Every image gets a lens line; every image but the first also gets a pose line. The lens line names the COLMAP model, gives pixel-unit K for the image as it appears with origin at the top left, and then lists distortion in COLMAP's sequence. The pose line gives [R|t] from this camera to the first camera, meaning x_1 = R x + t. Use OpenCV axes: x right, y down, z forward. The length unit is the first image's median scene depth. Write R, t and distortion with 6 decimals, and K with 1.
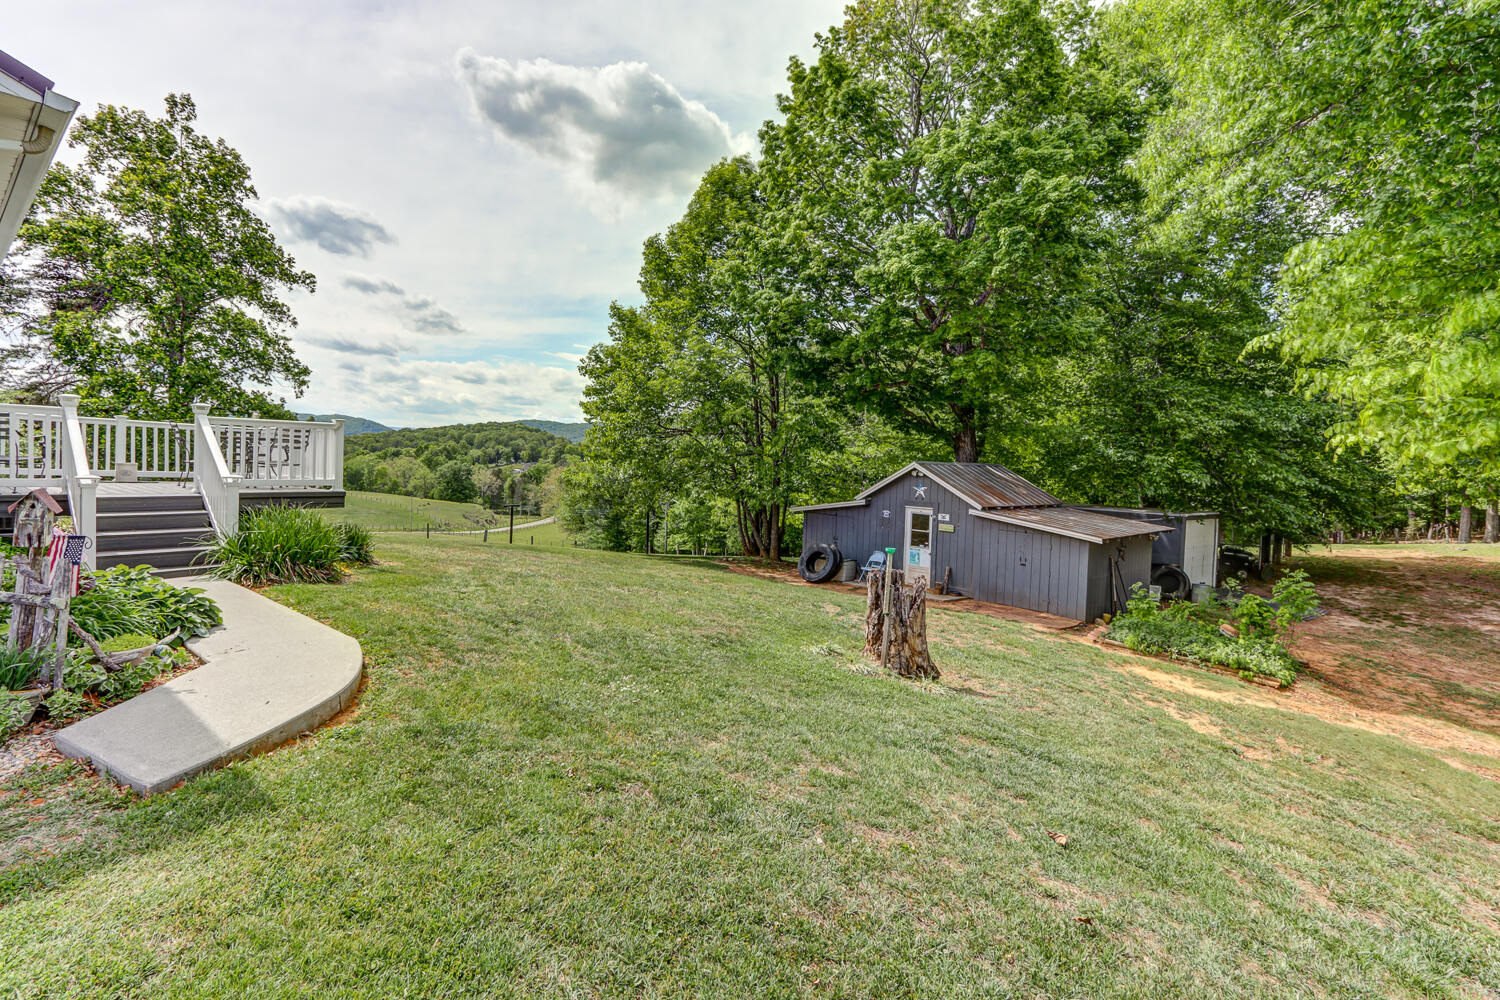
lens RADIAL K [[709.9, 0, 714.4], [0, 709.9, 497.4], [0, 0, 1]] dist [0.007705, 0.000837]
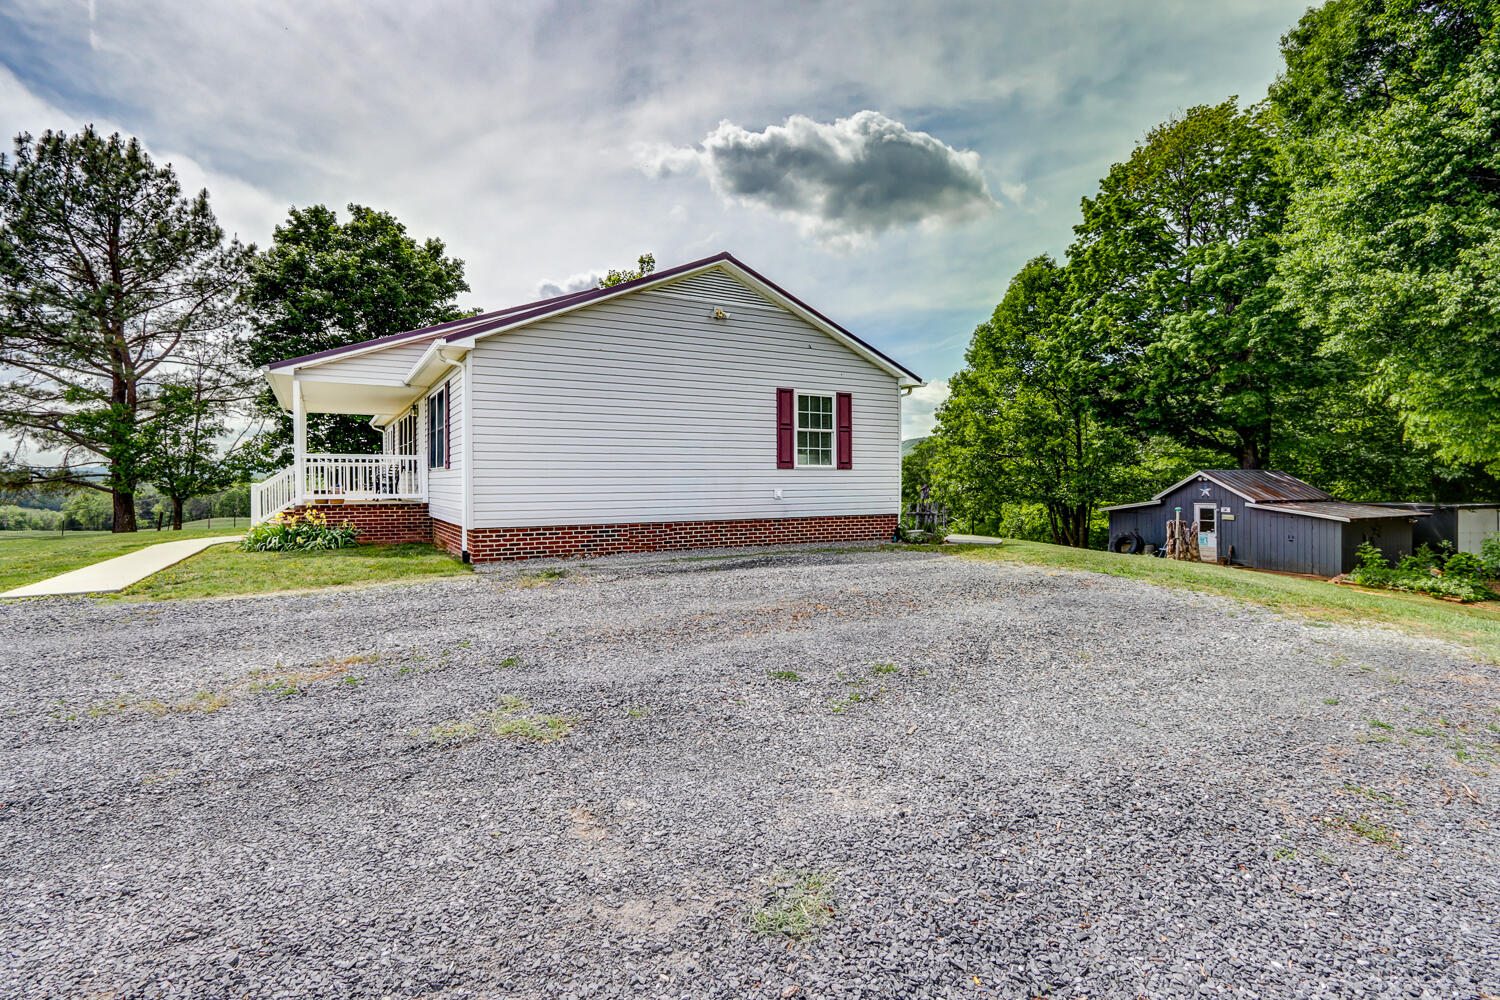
lens RADIAL K [[704.6, 0, 748.6], [0, 704.6, 487.3], [0, 0, 1]] dist [0.027225, -0.023726]
pose [[0.951795, -0.035171, -0.304711, -0.133401], [0.020322, 0.998452, -0.051766, 0.035660], [0.306060, 0.043078, 0.951037, -0.578498]]
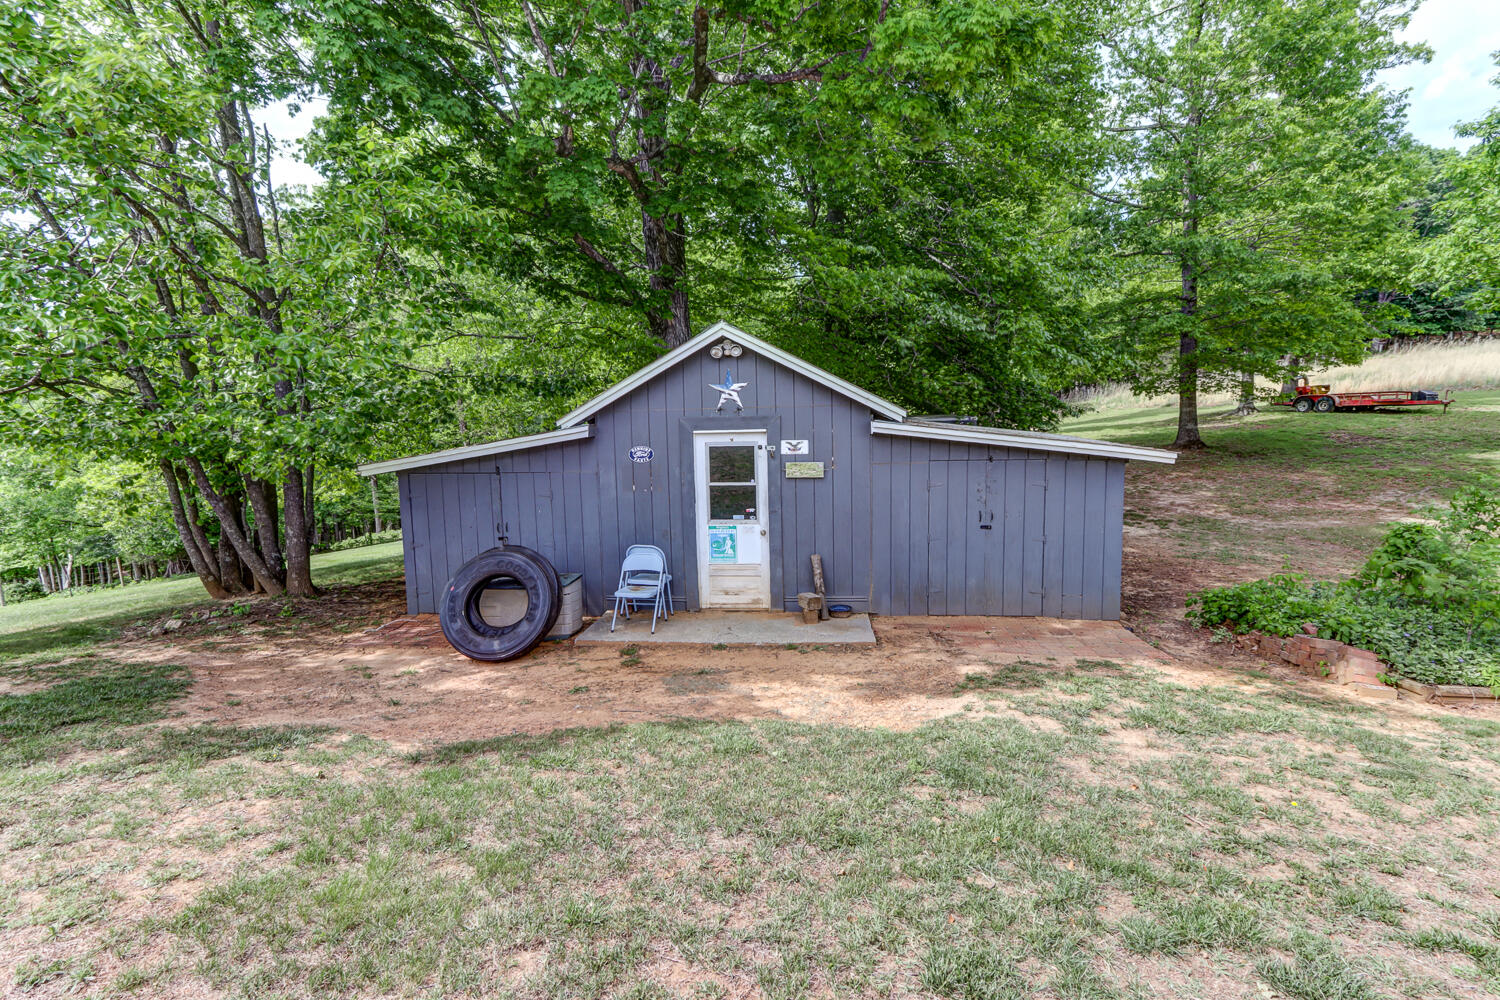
lens RADIAL K [[709.9, 0, 714.4], [0, 709.9, 497.4], [0, 0, 1]] dist [0.007705, 0.000837]
pose [[0.738671, -0.123270, 0.662699, -0.011291], [0.079892, 0.992217, 0.095514, 0.012159], [-0.669315, -0.017610, 0.742770, 0.679918]]
